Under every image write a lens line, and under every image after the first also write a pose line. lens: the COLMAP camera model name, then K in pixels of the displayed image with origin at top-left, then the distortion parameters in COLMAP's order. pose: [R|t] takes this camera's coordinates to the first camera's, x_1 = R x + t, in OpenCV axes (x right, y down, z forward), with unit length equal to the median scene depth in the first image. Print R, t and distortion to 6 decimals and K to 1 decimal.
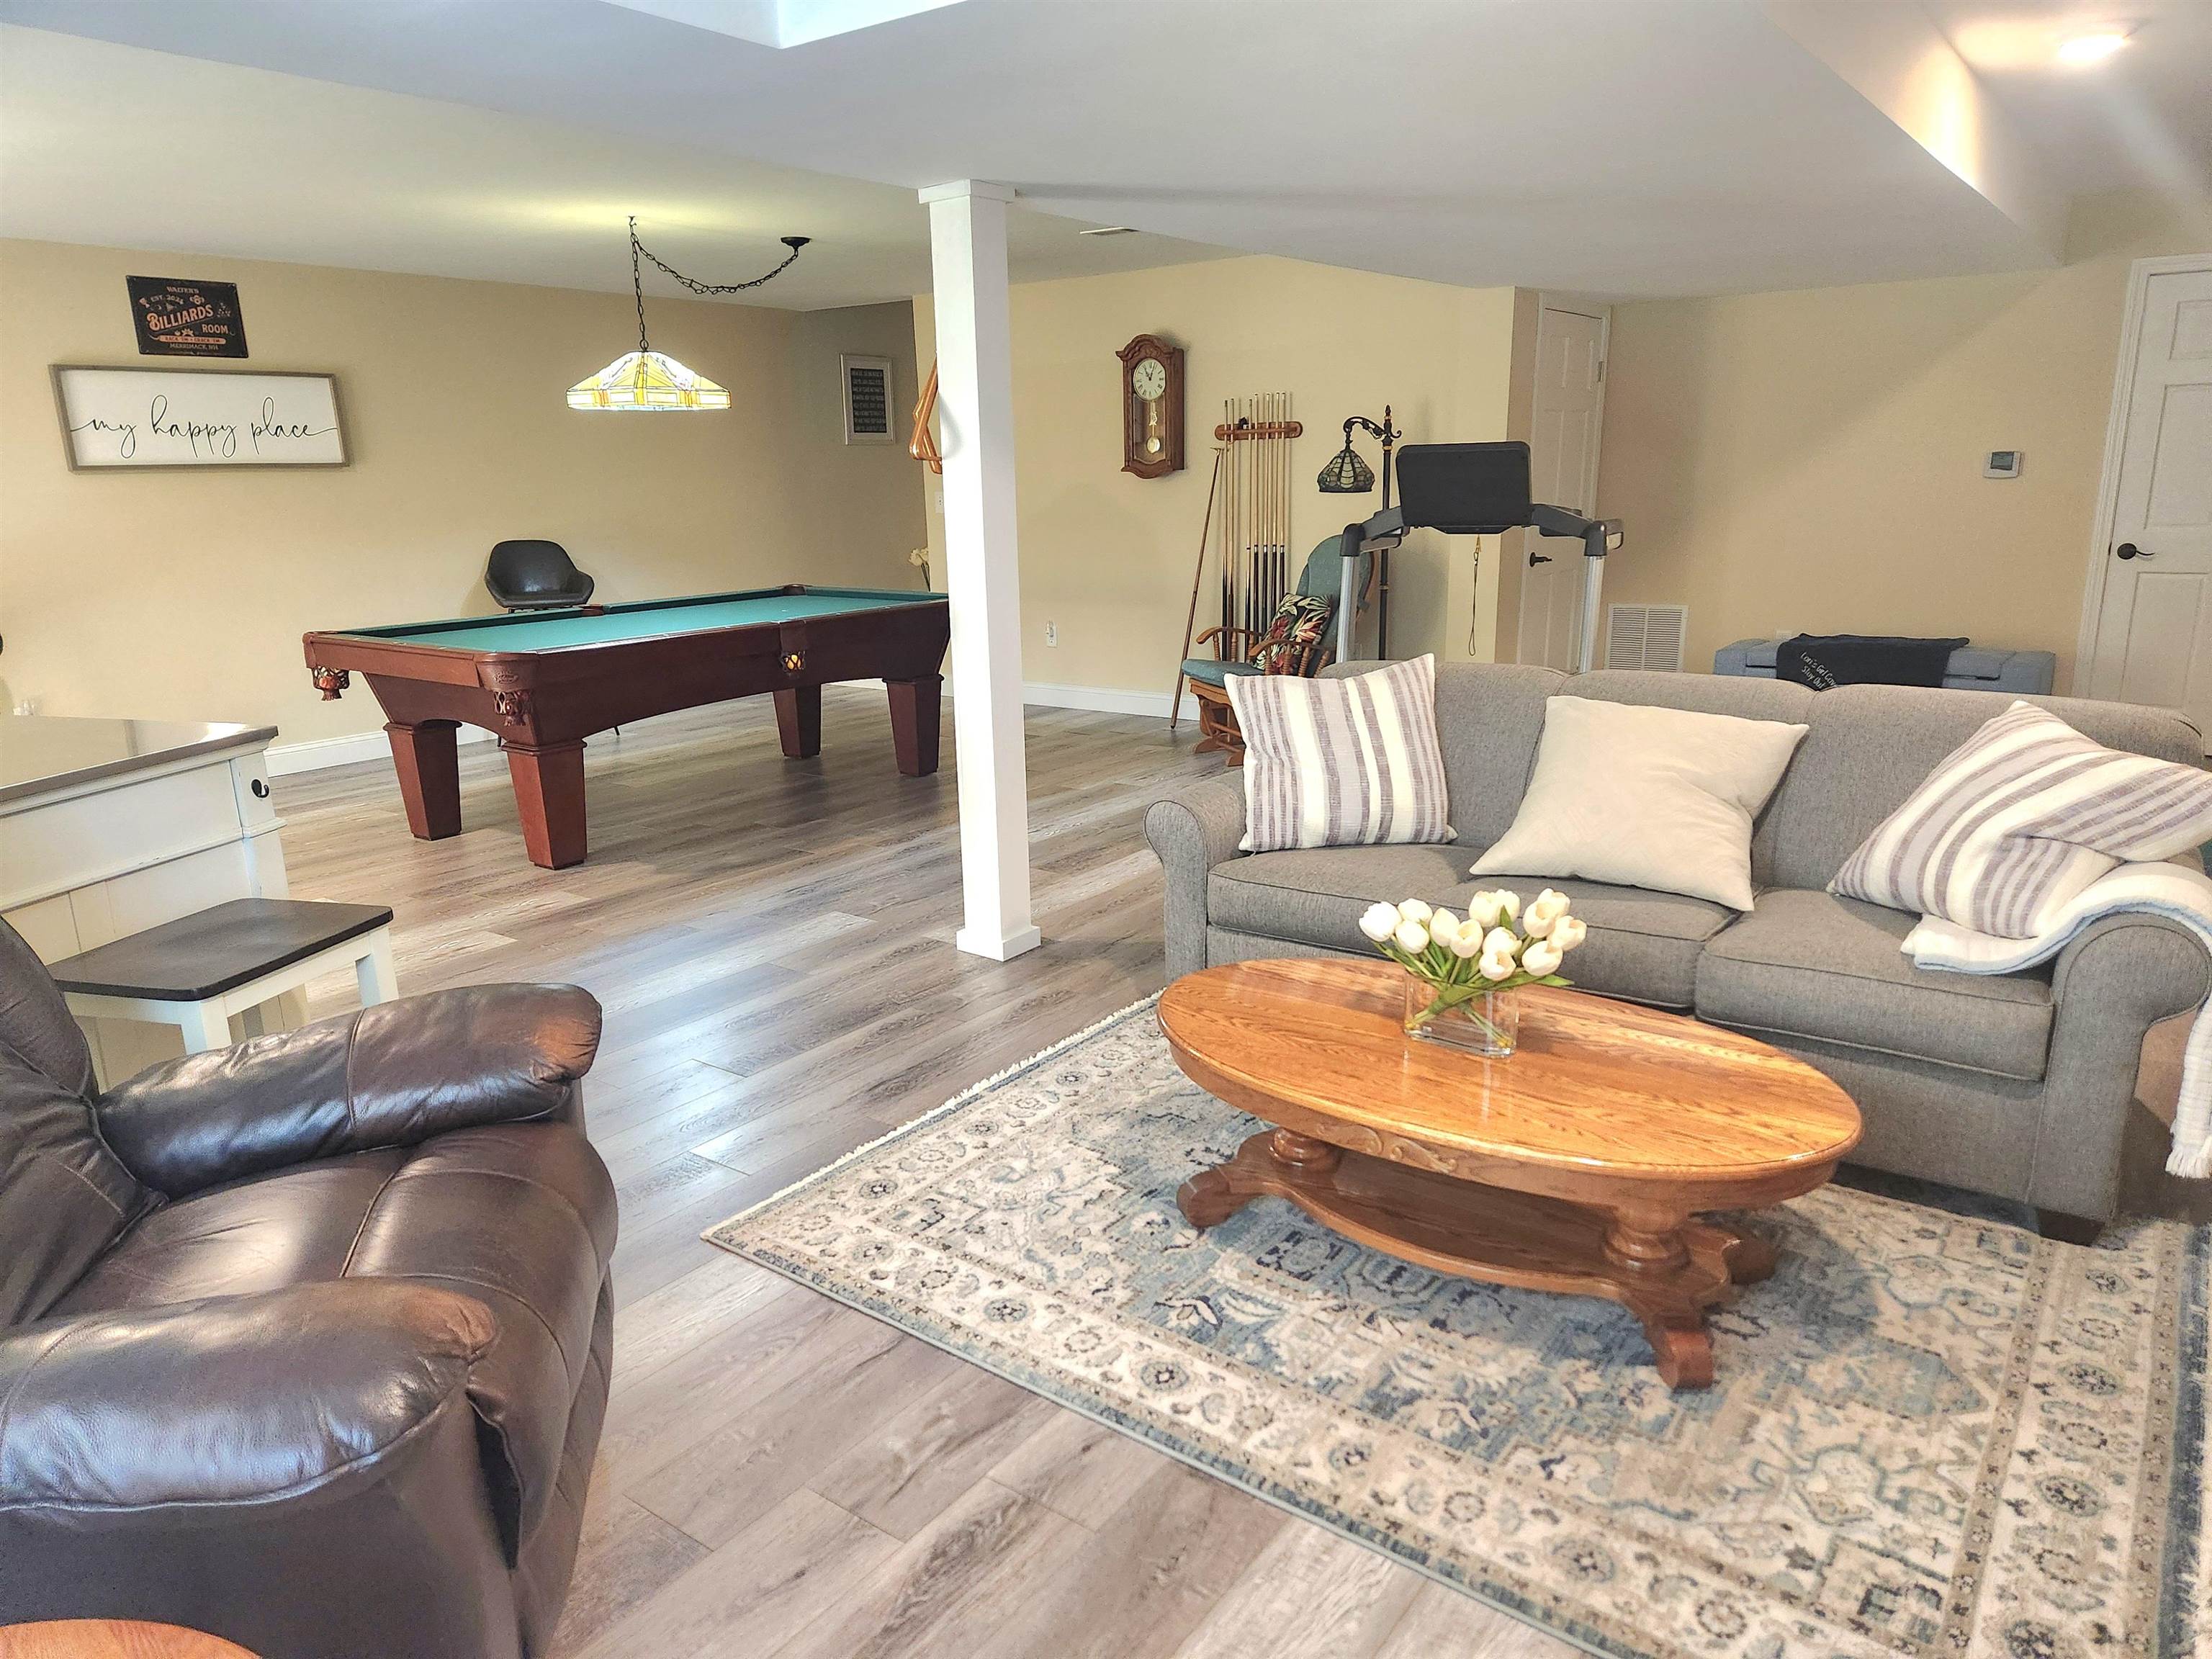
lens RADIAL K [[1482.3, 0, 1103.4], [0, 1482.3, 845.8], [0, 0, 1]] dist [0.048741, -0.001863]
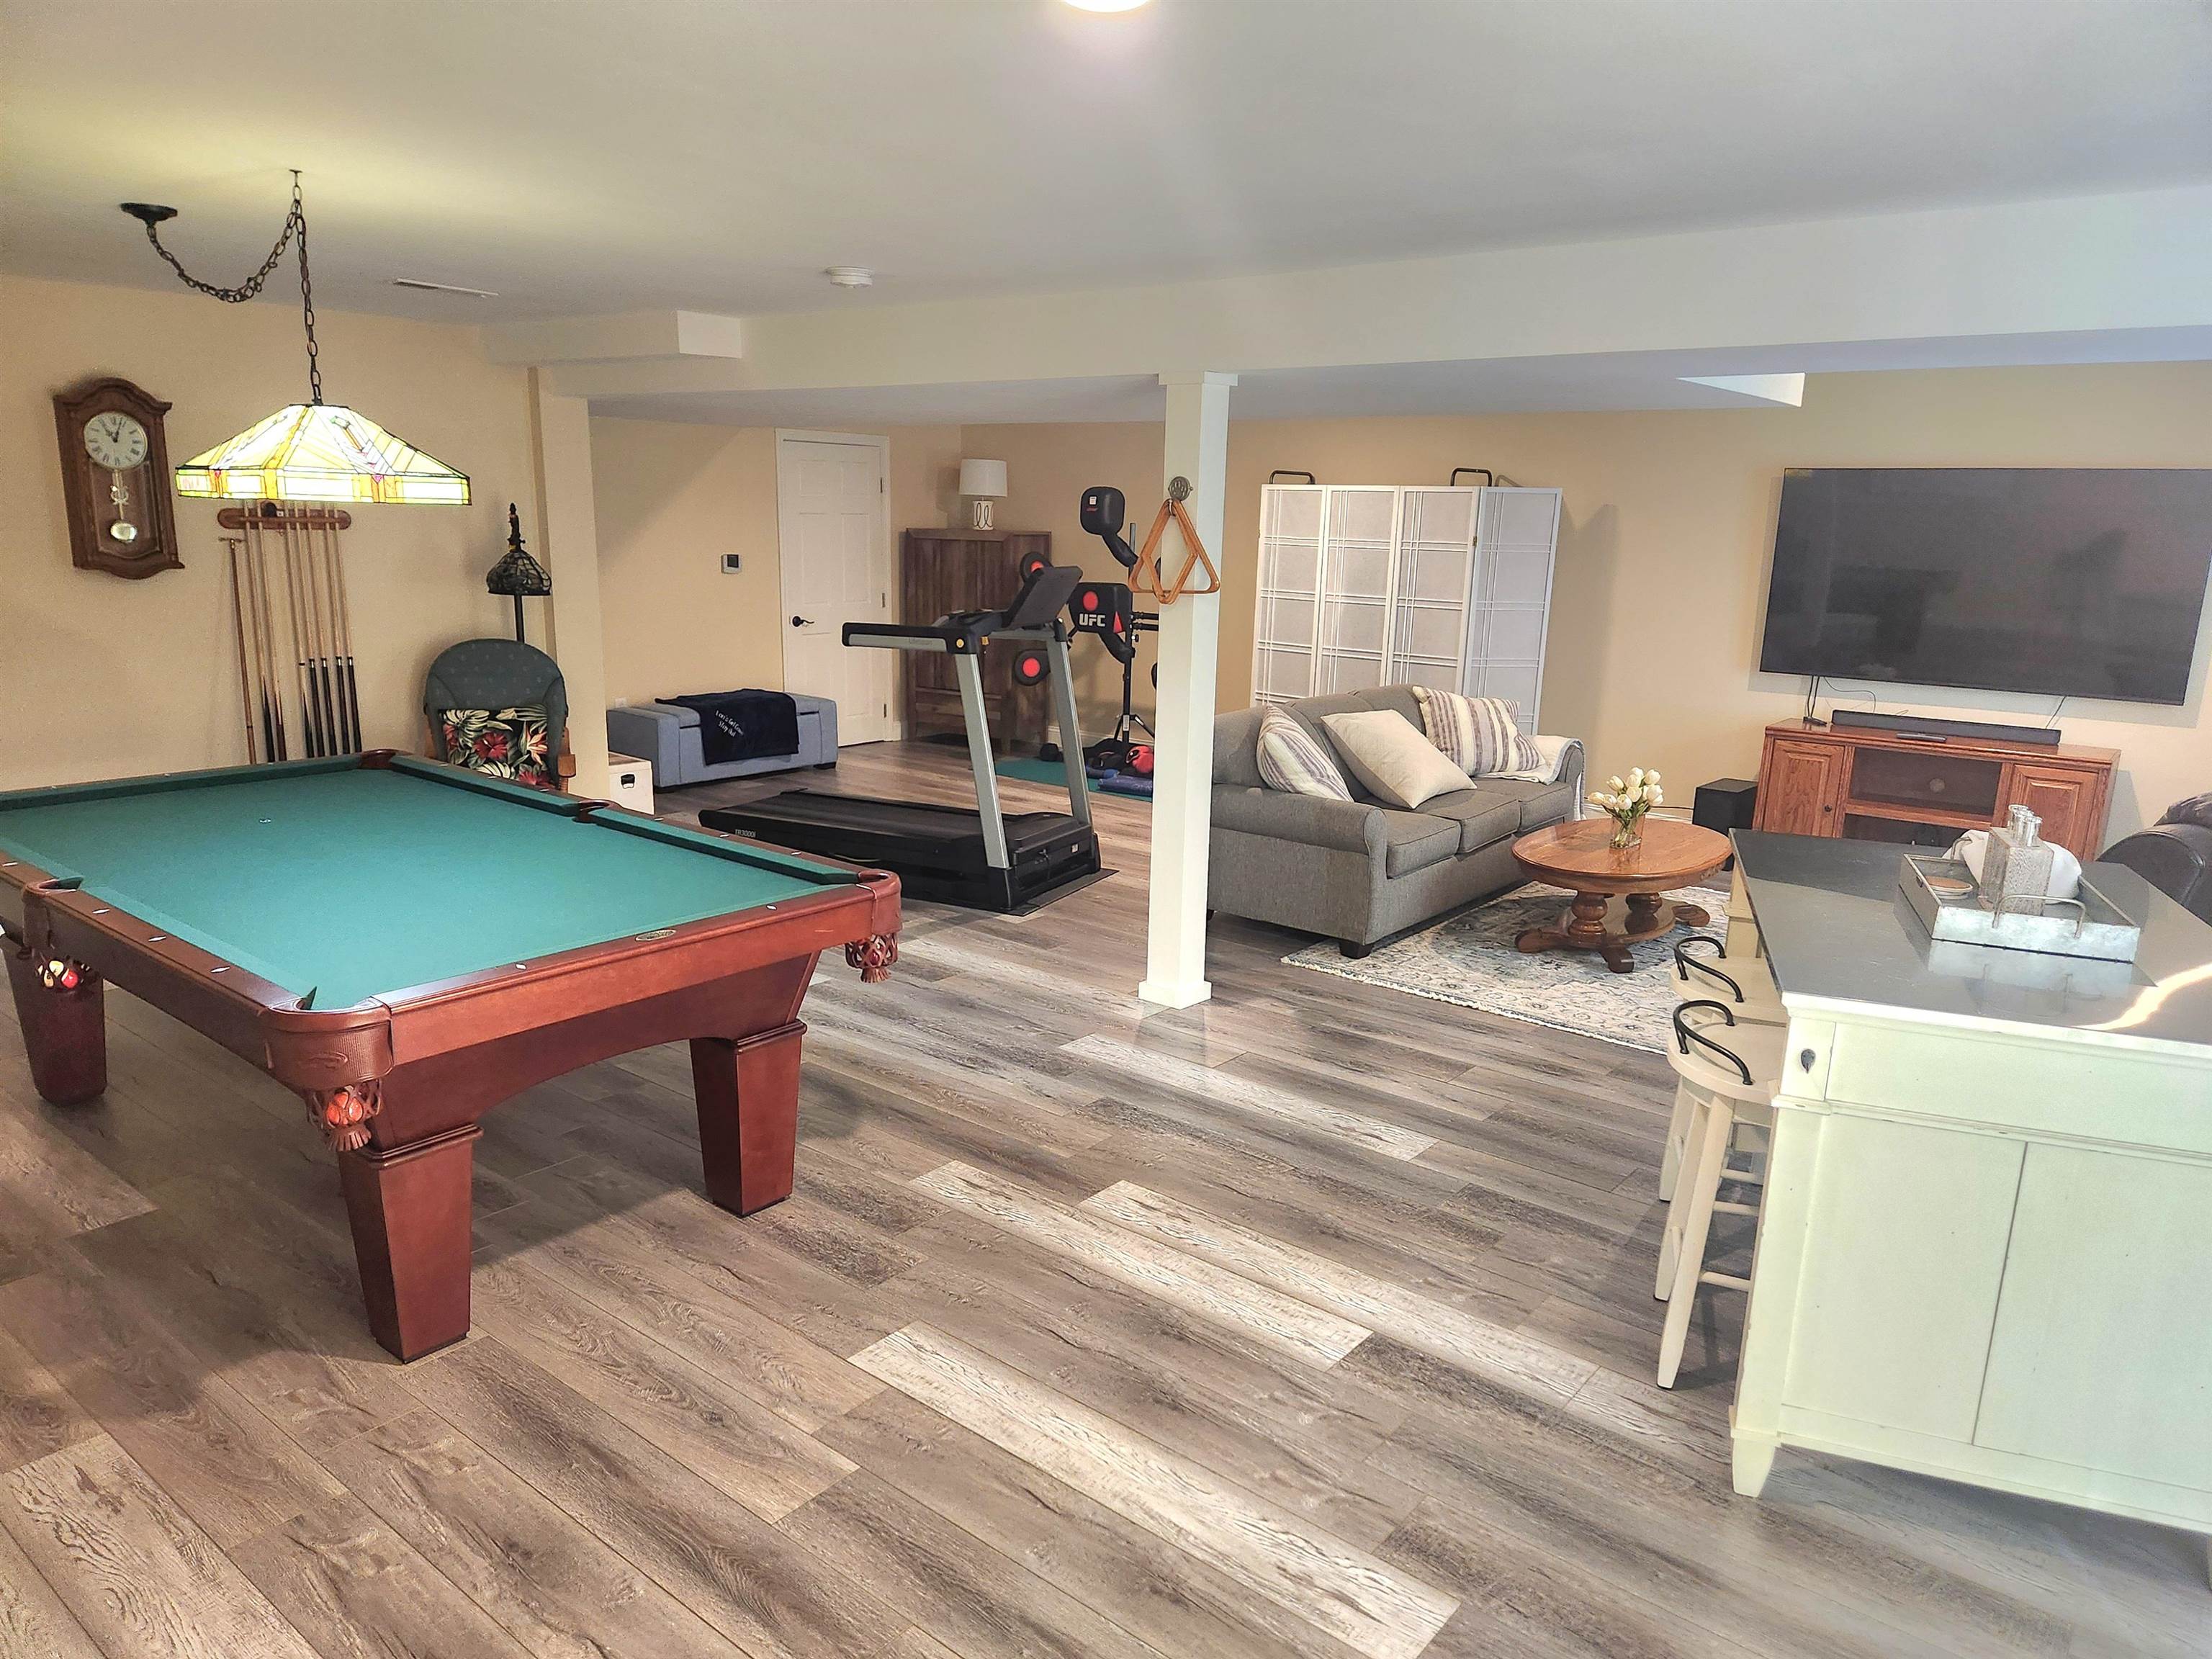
lens RADIAL K [[1482.3, 0, 1102.5], [0, 1482.3, 823.7], [0, 0, 1]] dist [0.048741, -0.001863]
pose [[0.052435, -0.185511, 0.981242, -0.757225], [0.230537, 0.958301, 0.168855, -0.172952], [-0.971650, 0.217359, 0.093016, 0.586184]]
